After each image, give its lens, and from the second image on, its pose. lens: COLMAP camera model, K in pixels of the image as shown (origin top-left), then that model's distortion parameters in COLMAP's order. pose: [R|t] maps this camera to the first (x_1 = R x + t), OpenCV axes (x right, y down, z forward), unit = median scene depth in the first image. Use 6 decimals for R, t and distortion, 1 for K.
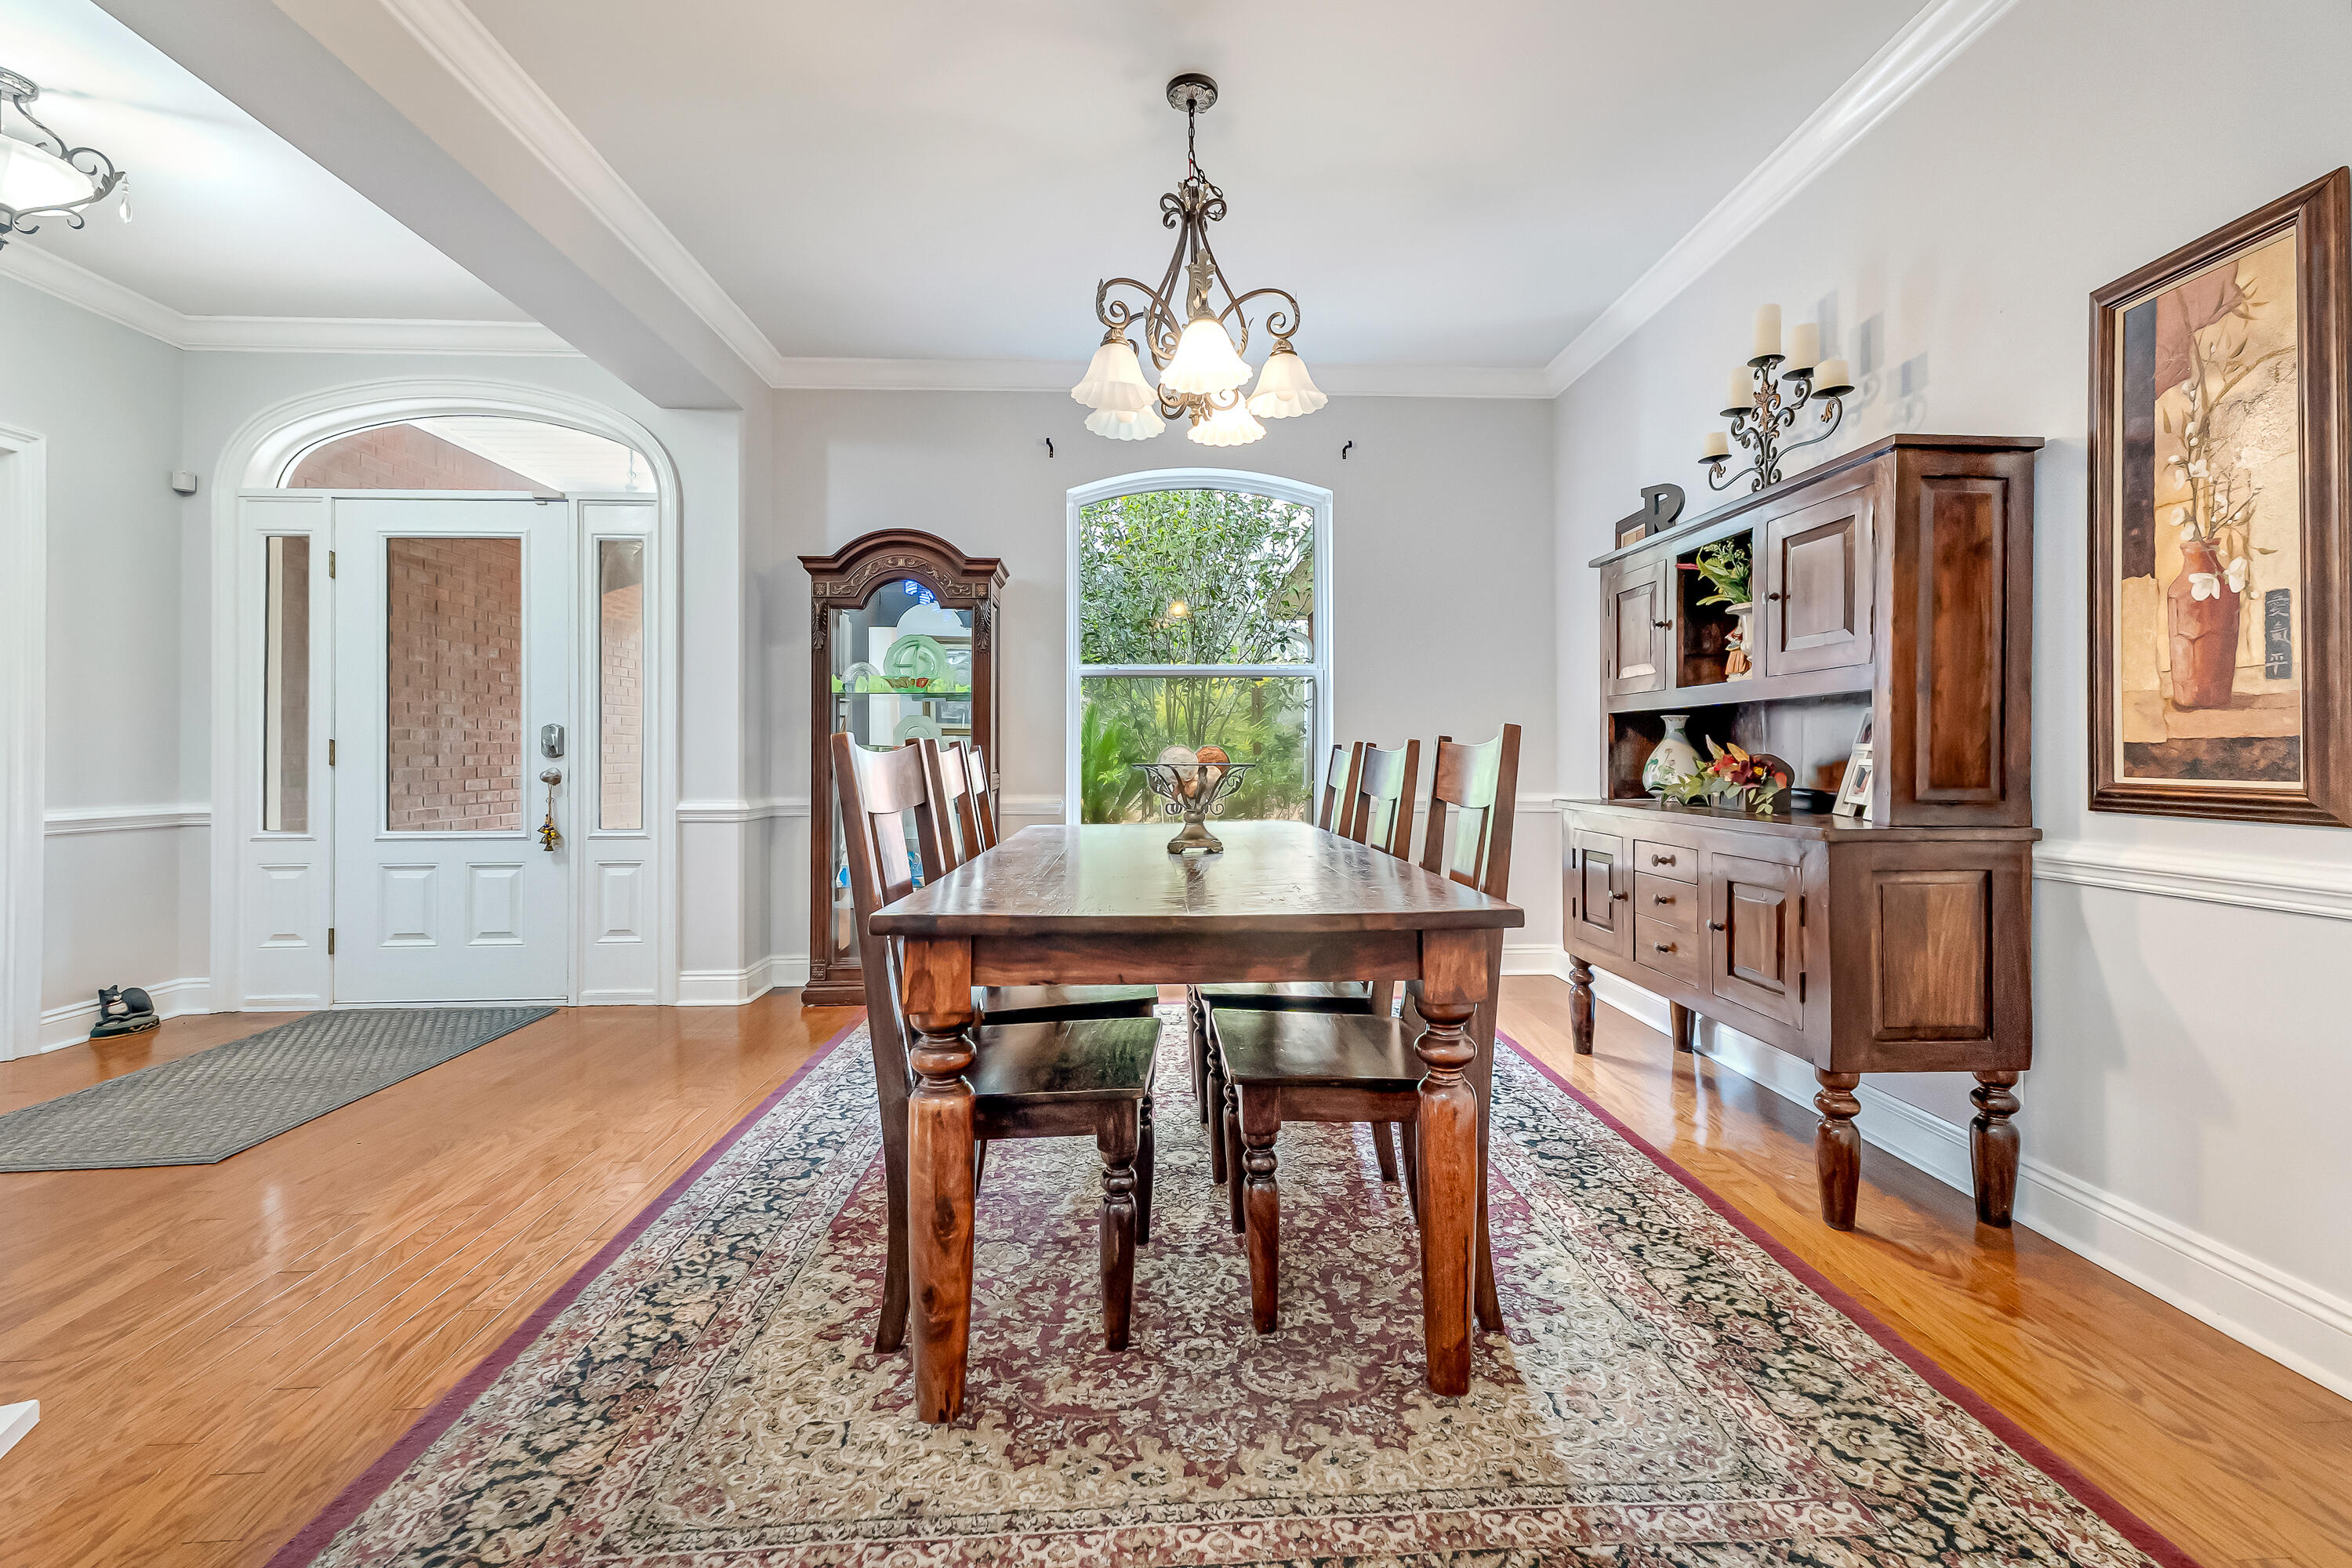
lens RADIAL K [[990.2, 0, 1208.3], [0, 990.2, 743.1], [0, 0, 1]] dist [-0.006870, 0.001561]
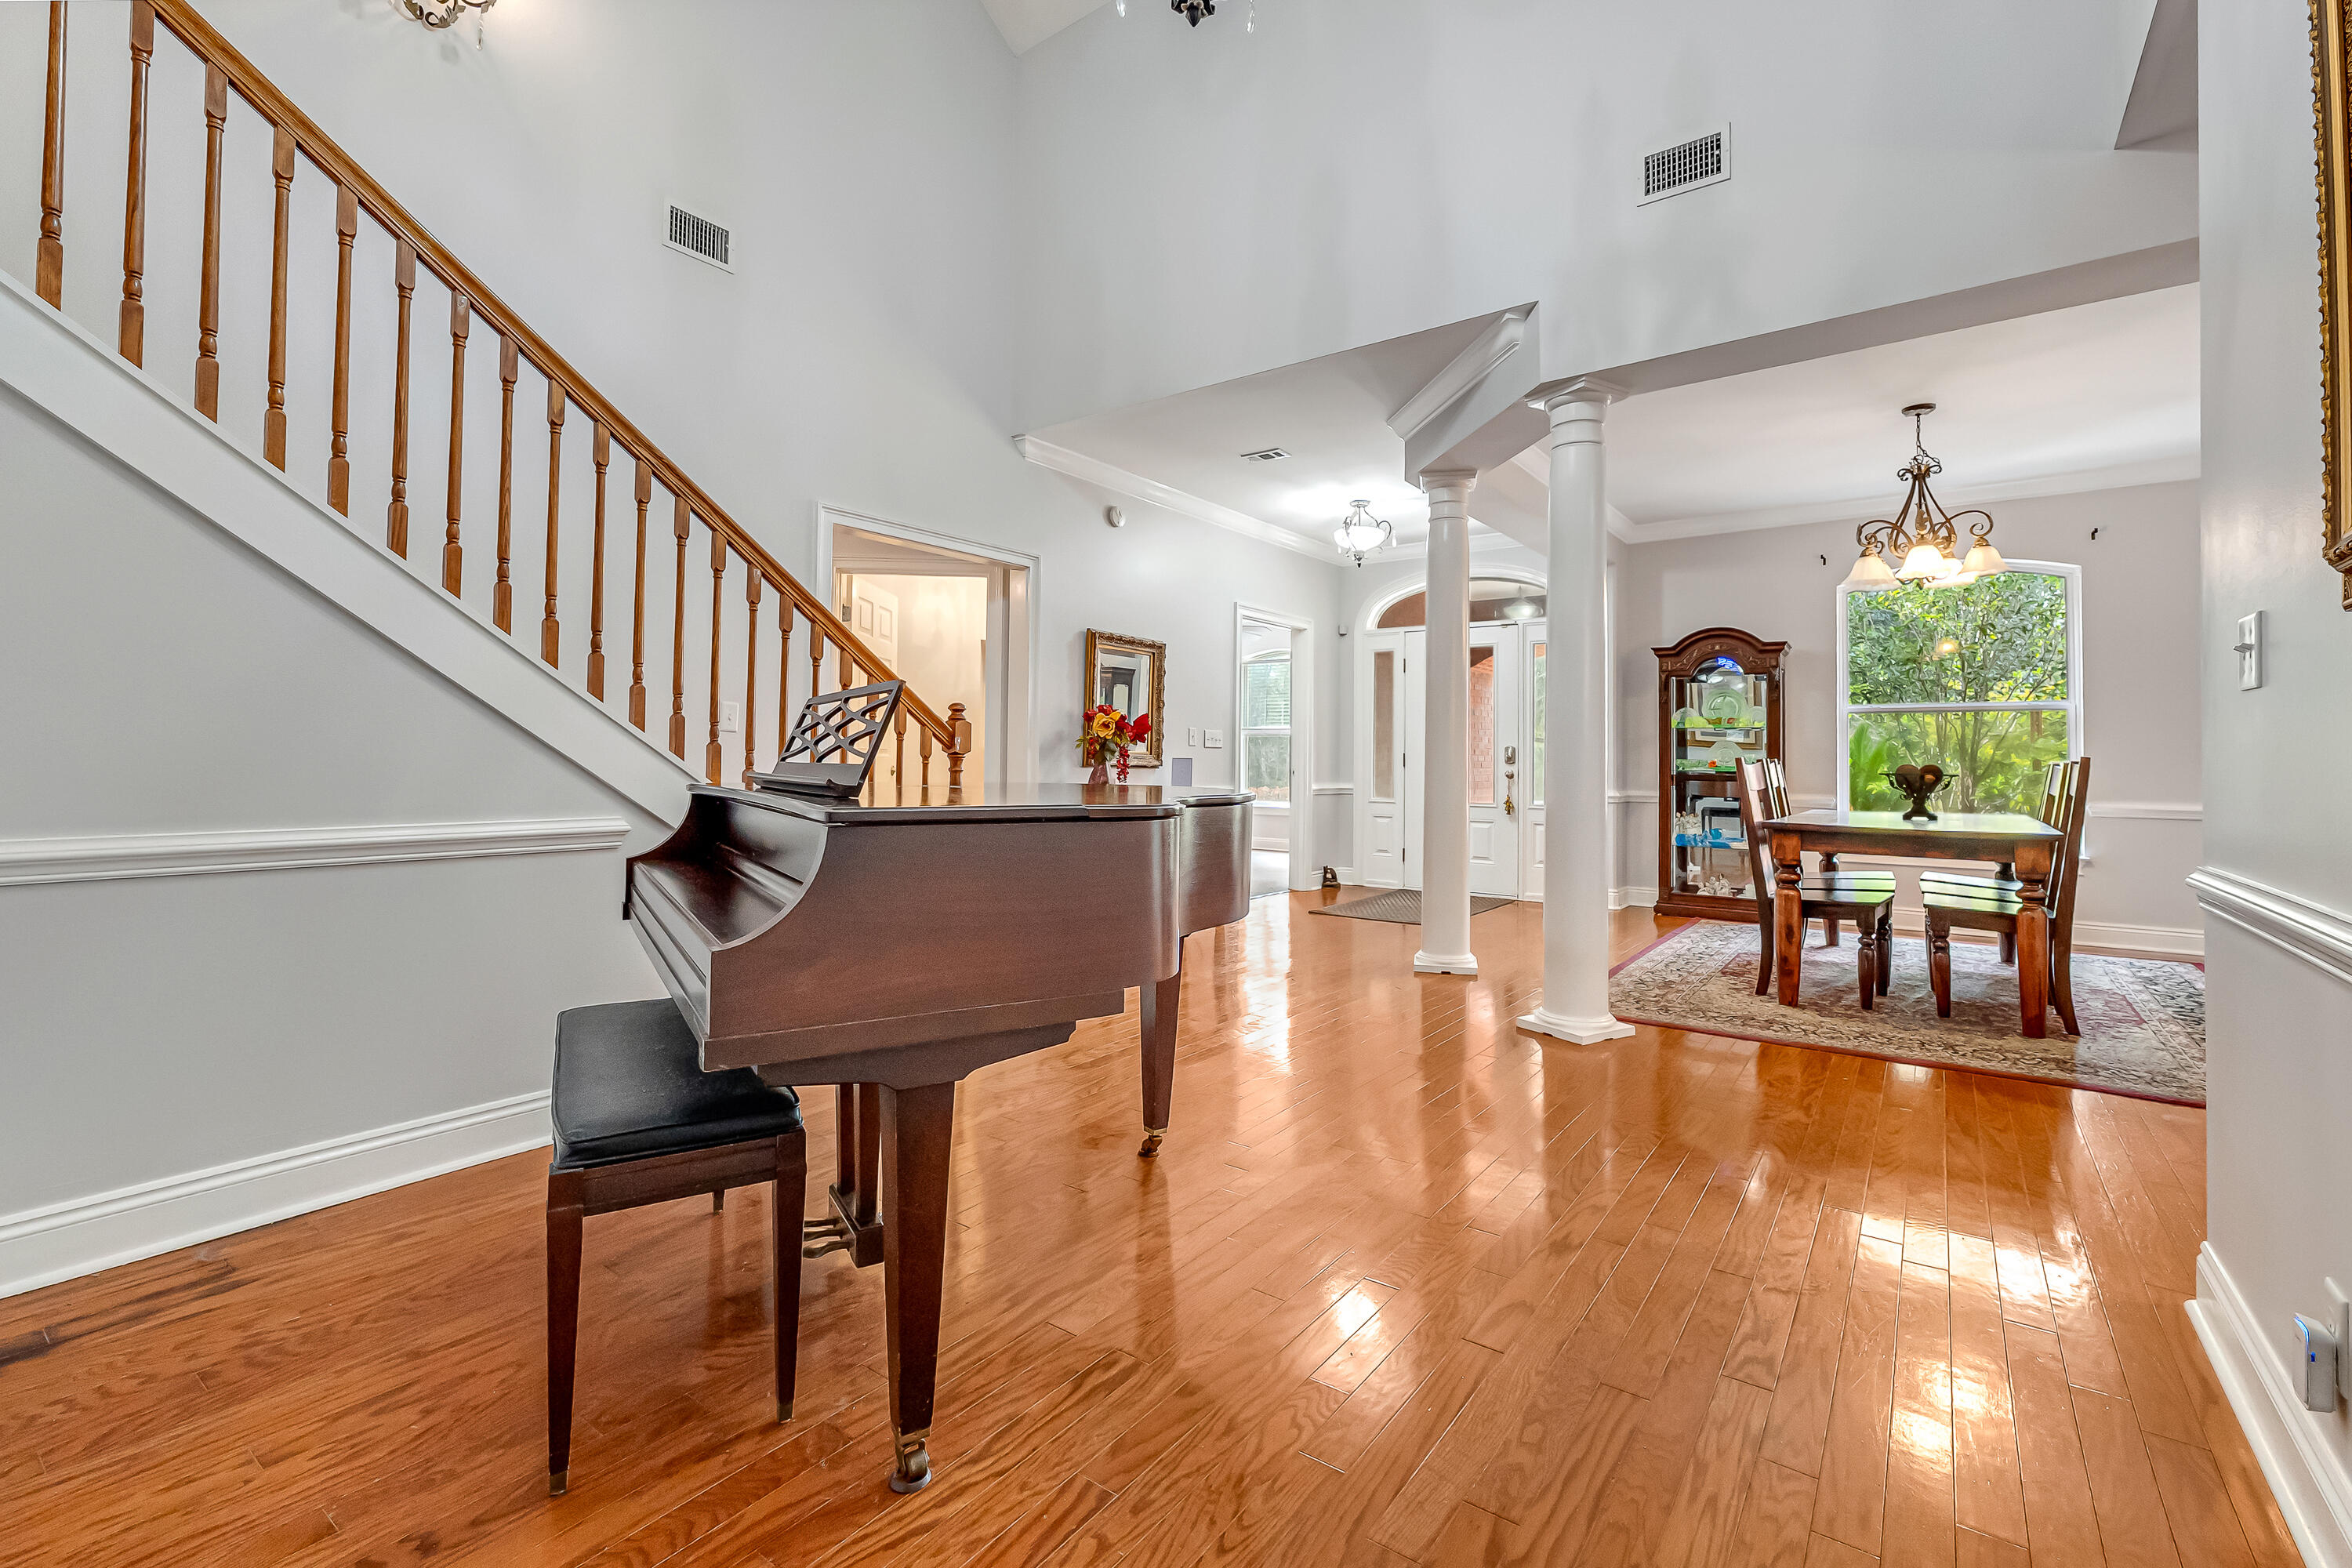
lens RADIAL K [[990.2, 0, 1202.3], [0, 990.2, 733.8], [0, 0, 1]] dist [-0.006870, 0.001561]
pose [[0.759419, -0.003487, -0.650592, 0.159470], [-0.009302, 0.999825, -0.016216, -0.011627], [0.650535, 0.018367, 0.759254, -1.215900]]
